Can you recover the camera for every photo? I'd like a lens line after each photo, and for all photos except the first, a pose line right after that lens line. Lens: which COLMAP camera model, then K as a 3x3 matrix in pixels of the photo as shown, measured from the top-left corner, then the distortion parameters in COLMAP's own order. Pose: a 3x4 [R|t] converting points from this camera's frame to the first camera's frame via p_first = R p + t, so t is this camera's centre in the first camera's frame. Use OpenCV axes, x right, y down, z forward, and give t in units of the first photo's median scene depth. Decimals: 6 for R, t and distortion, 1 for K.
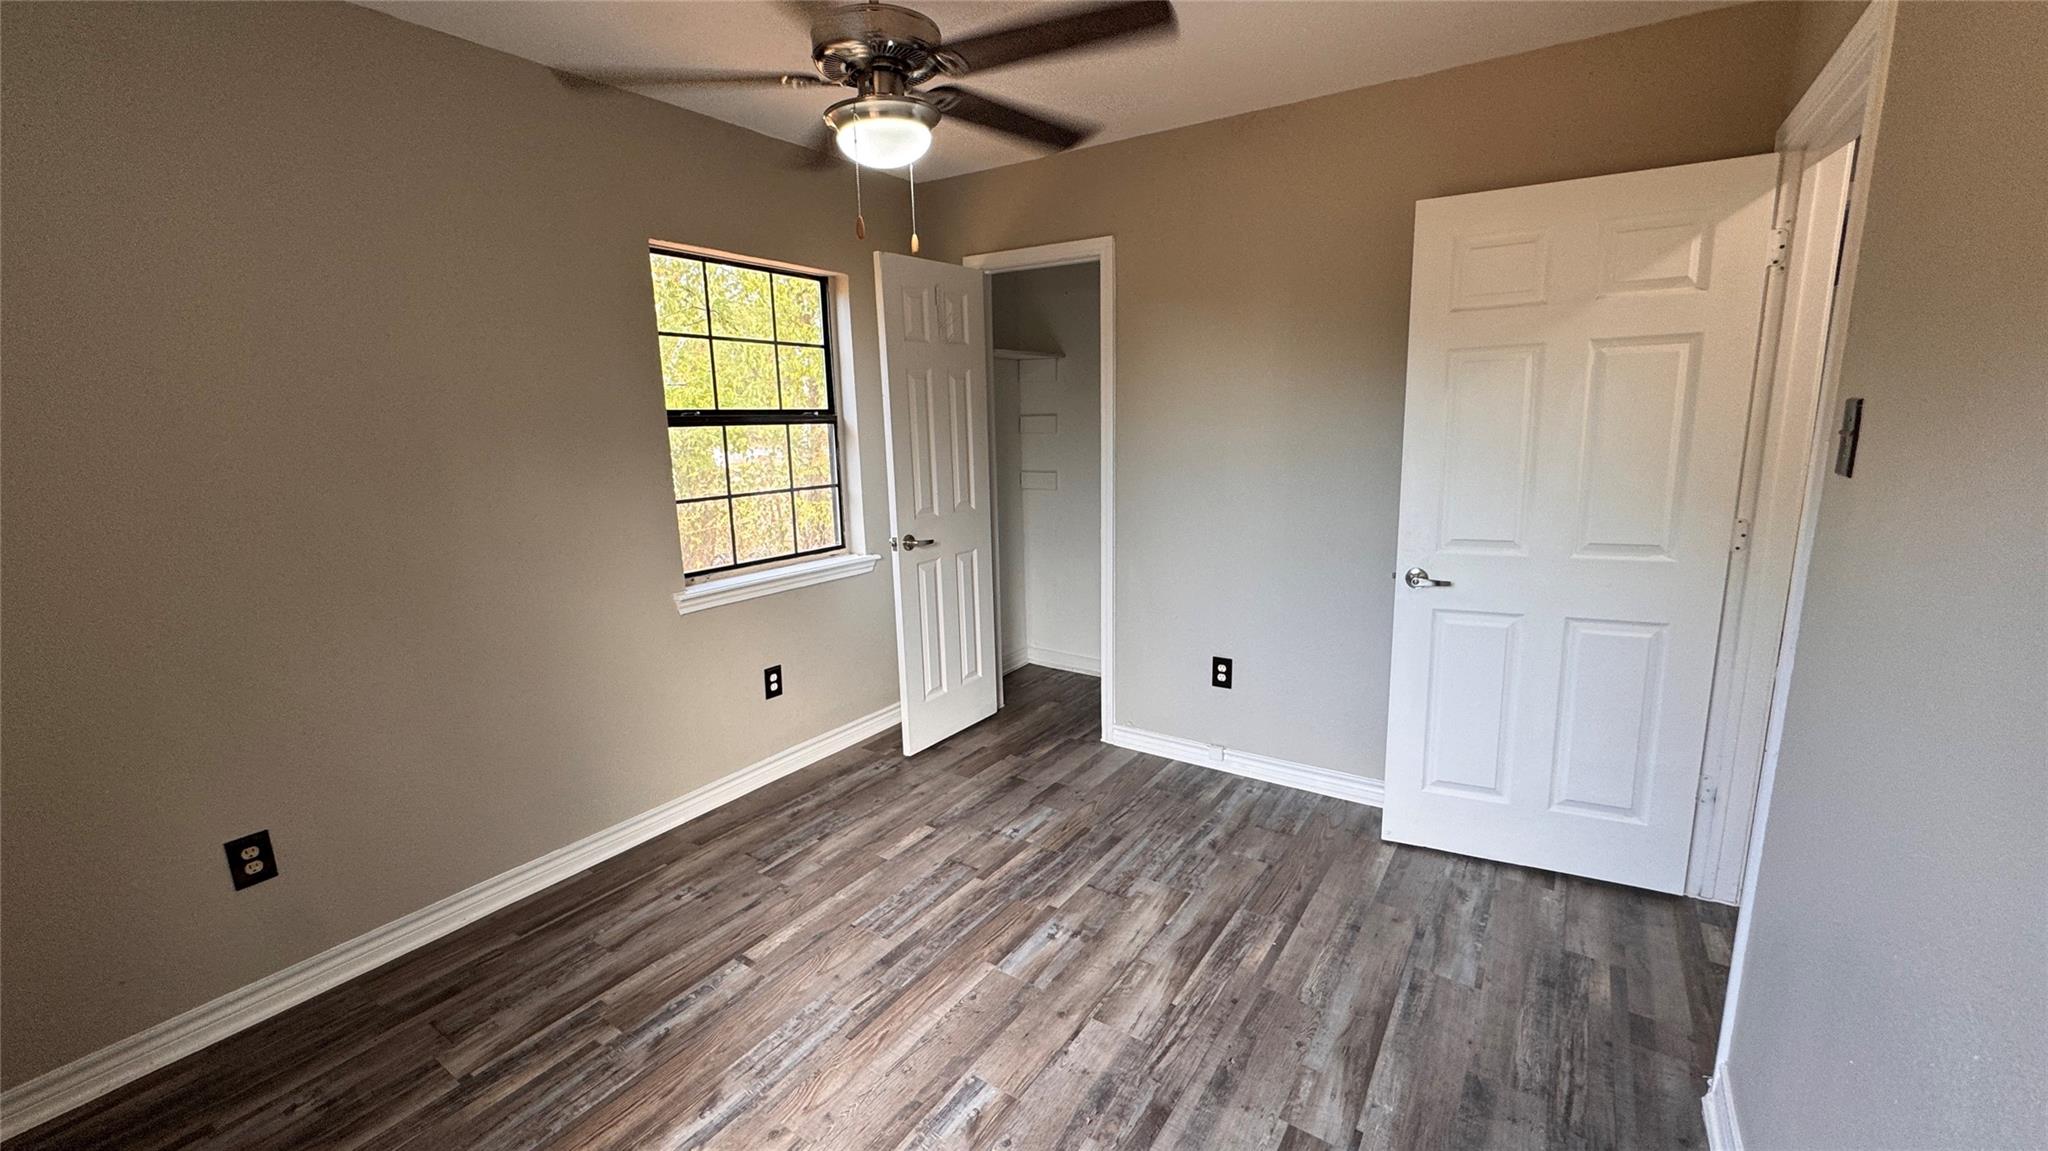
lens RADIAL K [[822.4, 0, 1024.0], [0, 822.4, 575.5], [0, 0, 1]] dist [-0.001689, -0.000592]
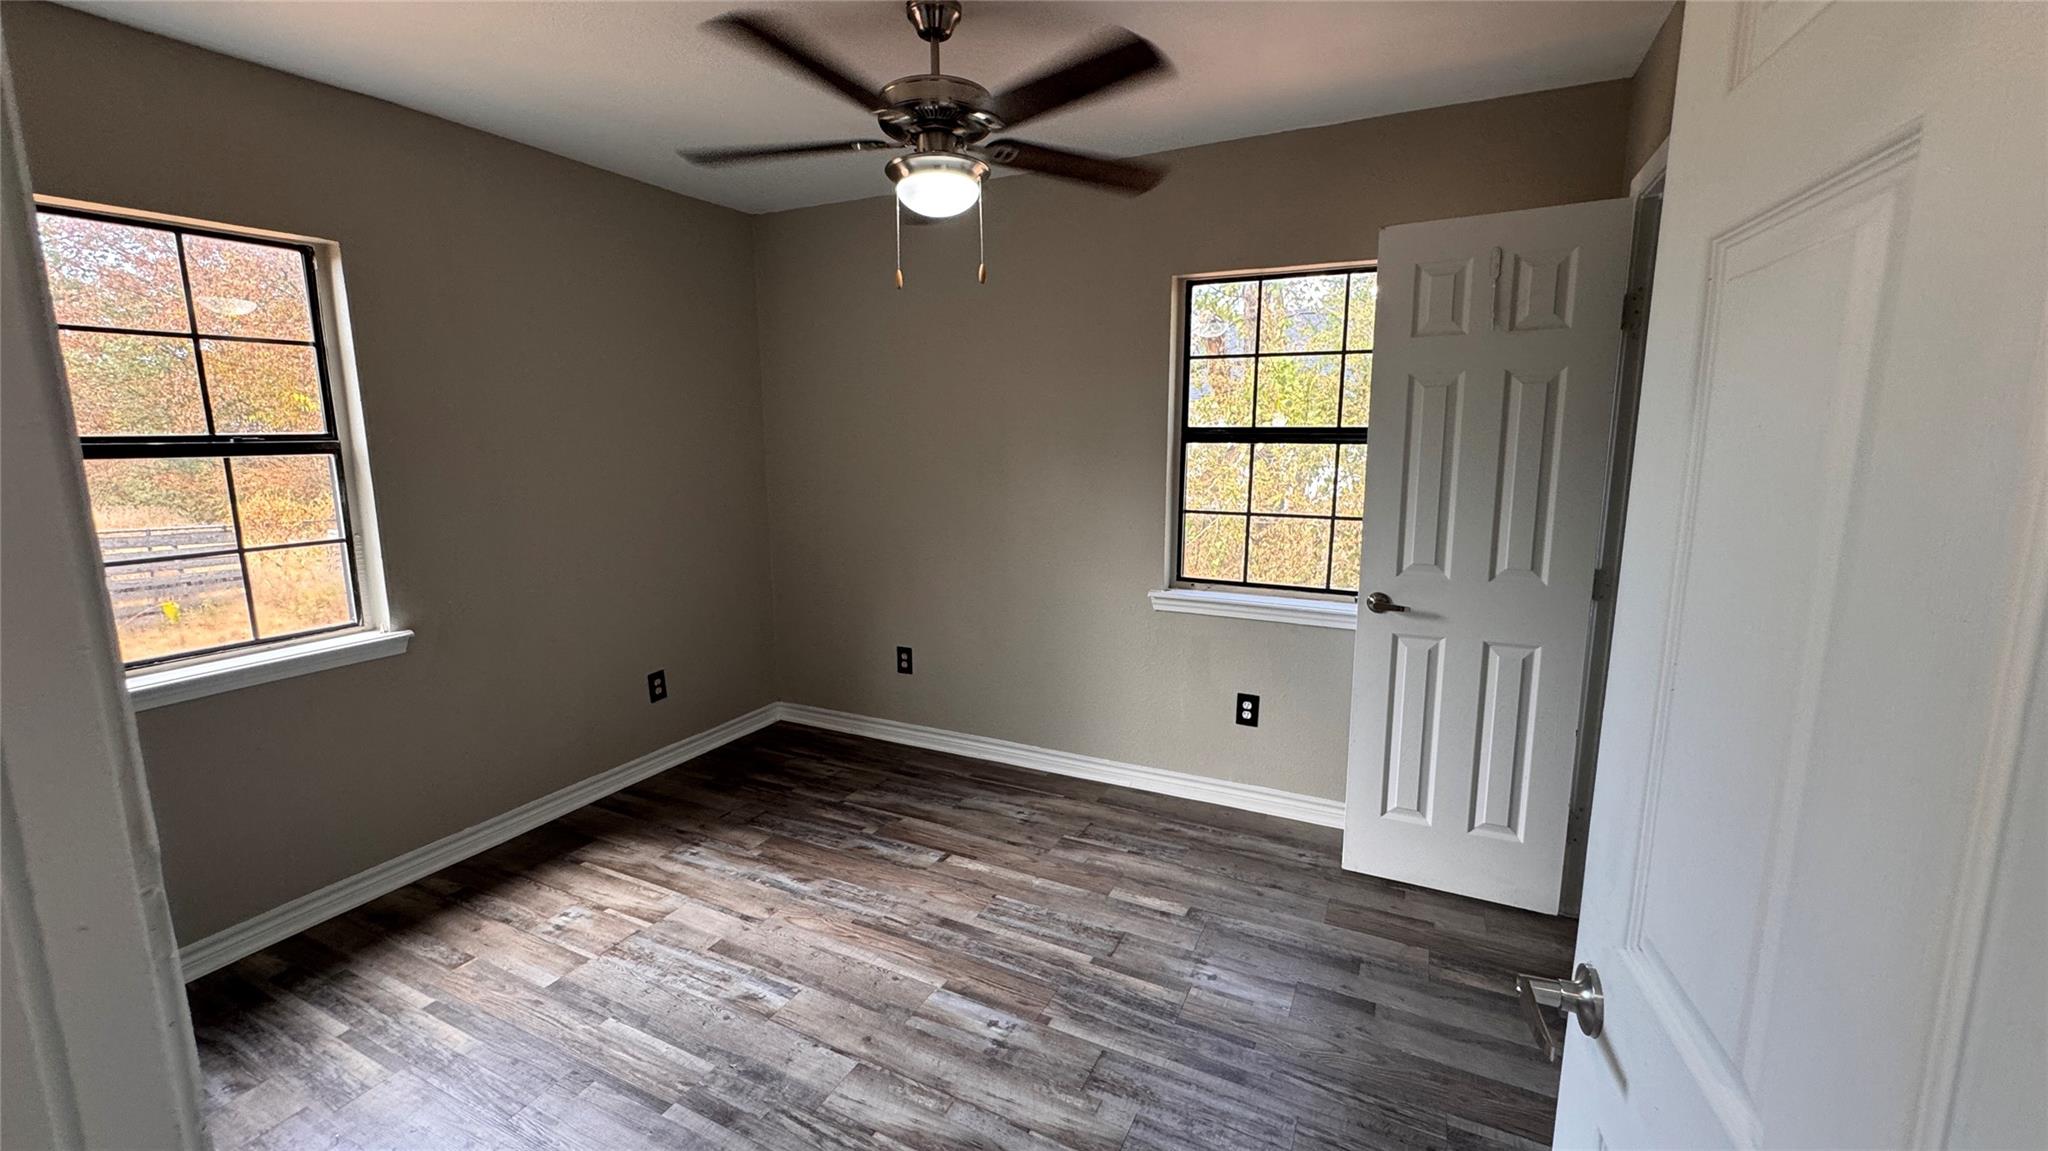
lens RADIAL K [[822.4, 0, 1024.0], [0, 822.4, 575.5], [0, 0, 1]] dist [-0.001689, -0.000592]
pose [[0.132081, 0.185656, -0.973697, 0.788931], [-0.193888, 0.968167, 0.158301, -0.172636], [0.972092, 0.167879, 0.163873, 0.781040]]
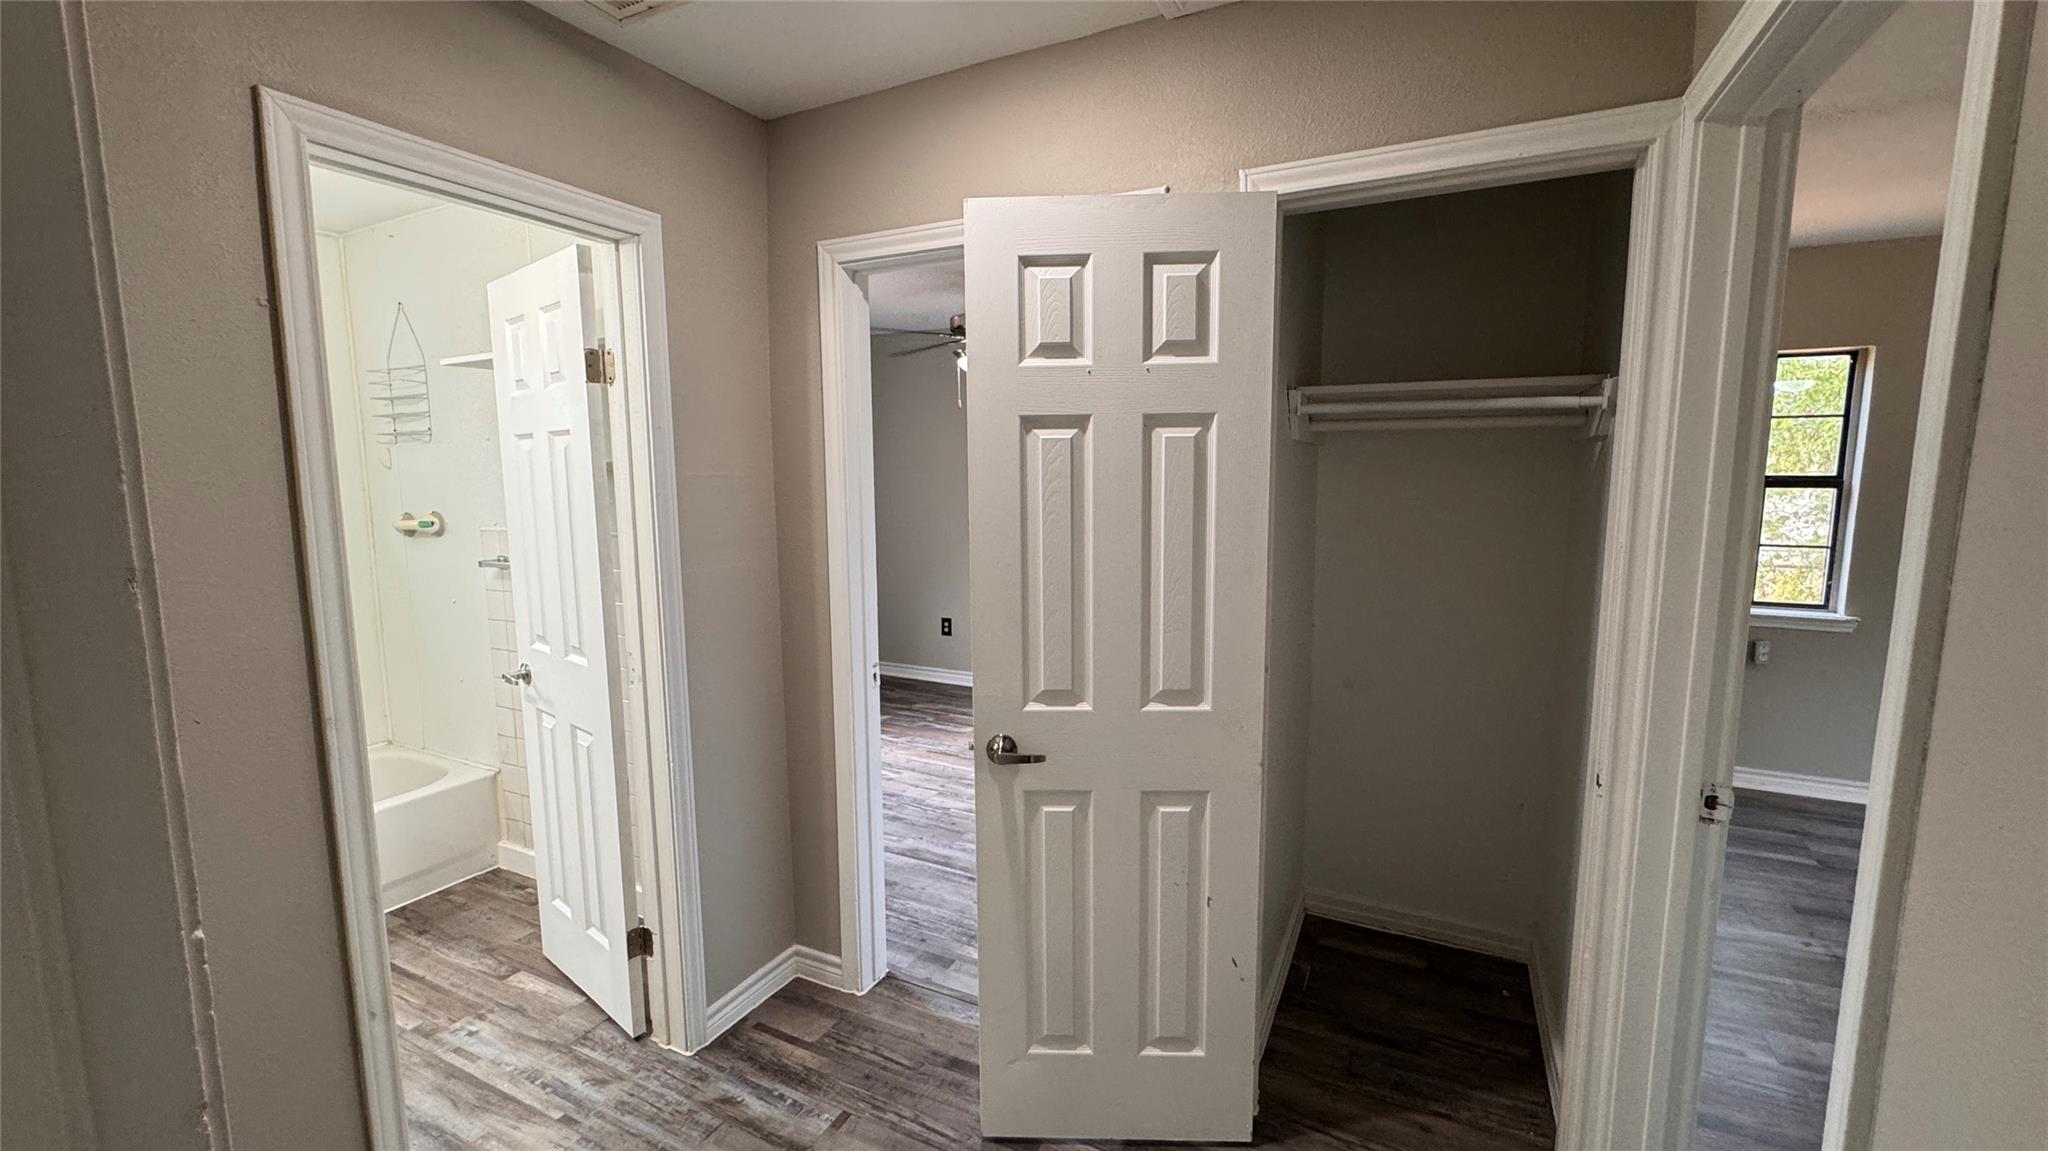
lens RADIAL K [[822.4, 0, 1024.0], [0, 822.4, 575.5], [0, 0, 1]] dist [-0.001689, -0.000592]
pose [[0.121338, 0.144644, -0.982016, 1.633070], [-0.196188, 0.973304, 0.119120, -0.196039], [0.973030, 0.178206, 0.146476, 0.683629]]
